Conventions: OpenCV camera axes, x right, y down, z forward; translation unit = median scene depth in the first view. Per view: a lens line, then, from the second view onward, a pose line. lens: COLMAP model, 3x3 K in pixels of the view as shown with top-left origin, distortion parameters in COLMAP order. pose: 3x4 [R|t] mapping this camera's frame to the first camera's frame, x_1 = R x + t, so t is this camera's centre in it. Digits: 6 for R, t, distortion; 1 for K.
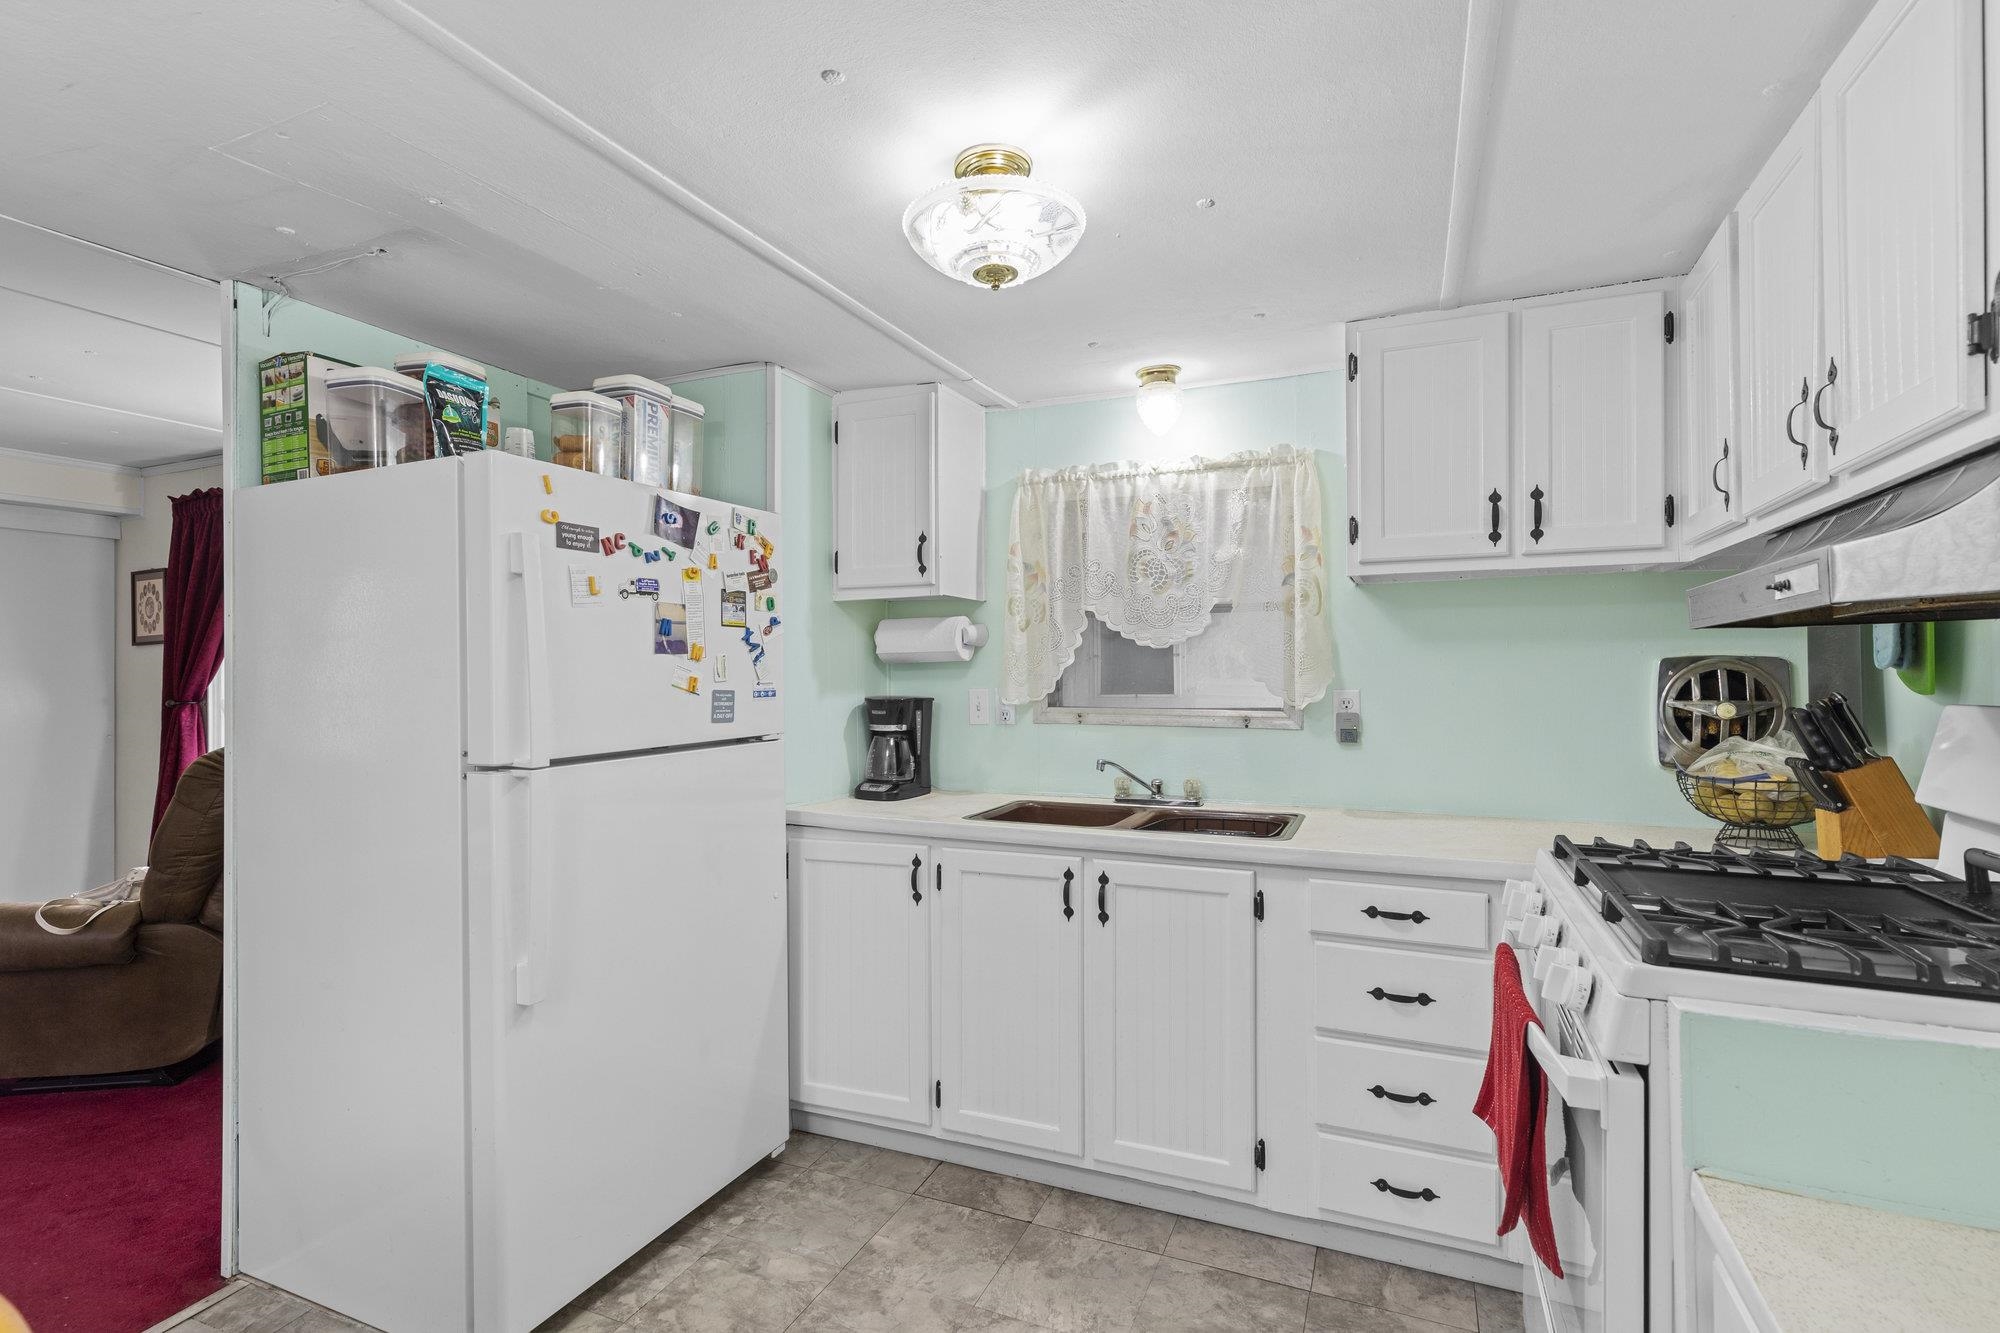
lens RADIAL K [[934.2, 0, 994.0], [0, 934.2, 672.8], [0, 0, 1]] dist [0.001773, -0.001205]
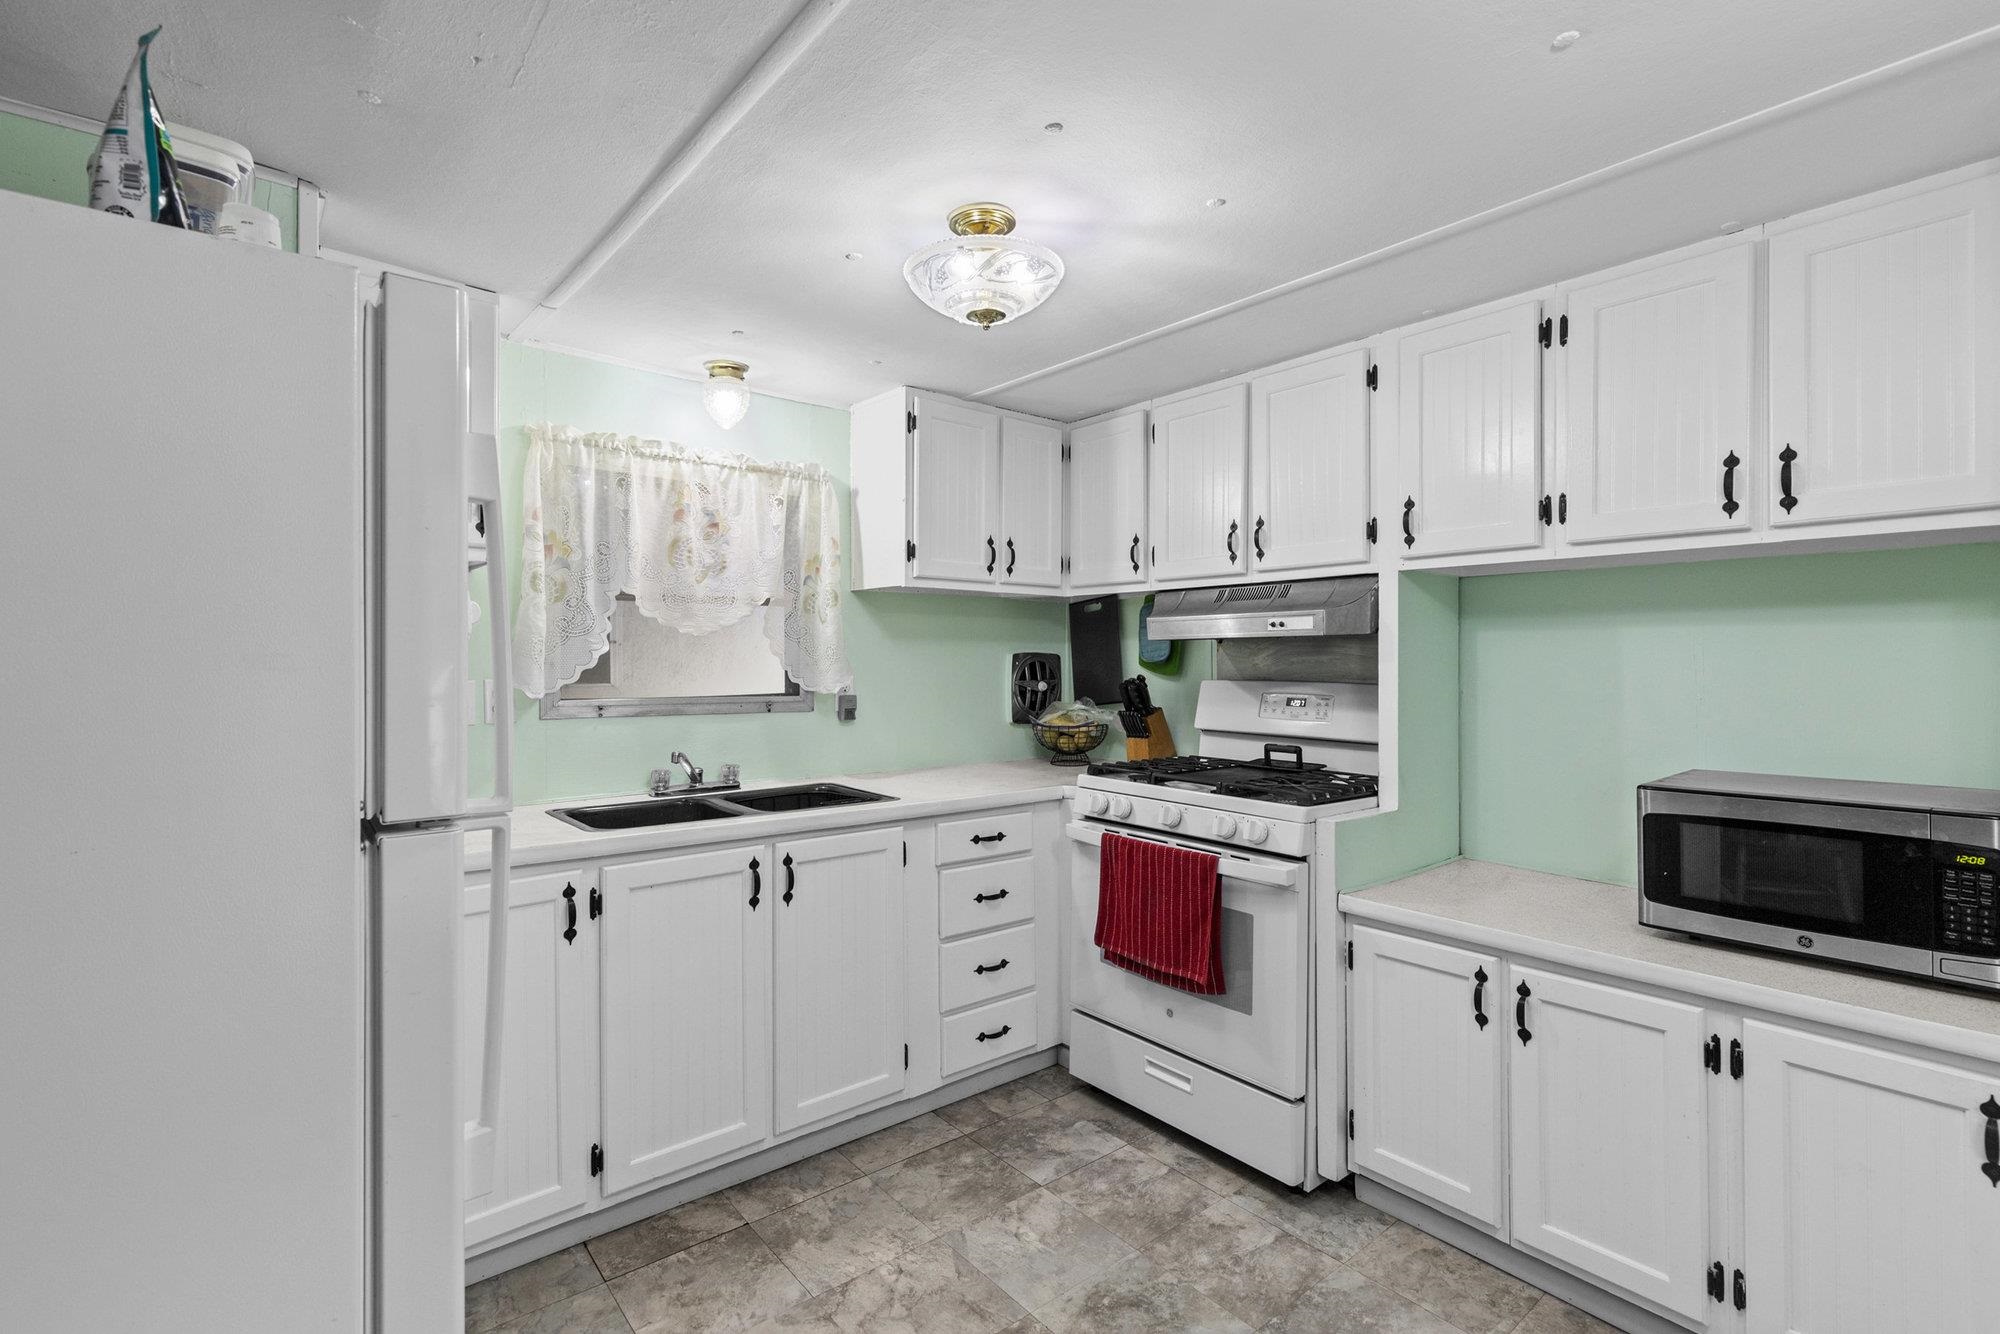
lens RADIAL K [[934.2, 0, 989.3], [0, 934.2, 660.5], [0, 0, 1]] dist [0.001773, -0.001205]
pose [[0.453409, 0.003276, 0.891296, -0.697124], [-0.008359, 0.999965, 0.000577, -0.004739], [-0.891263, -0.007712, 0.453421, 0.323330]]
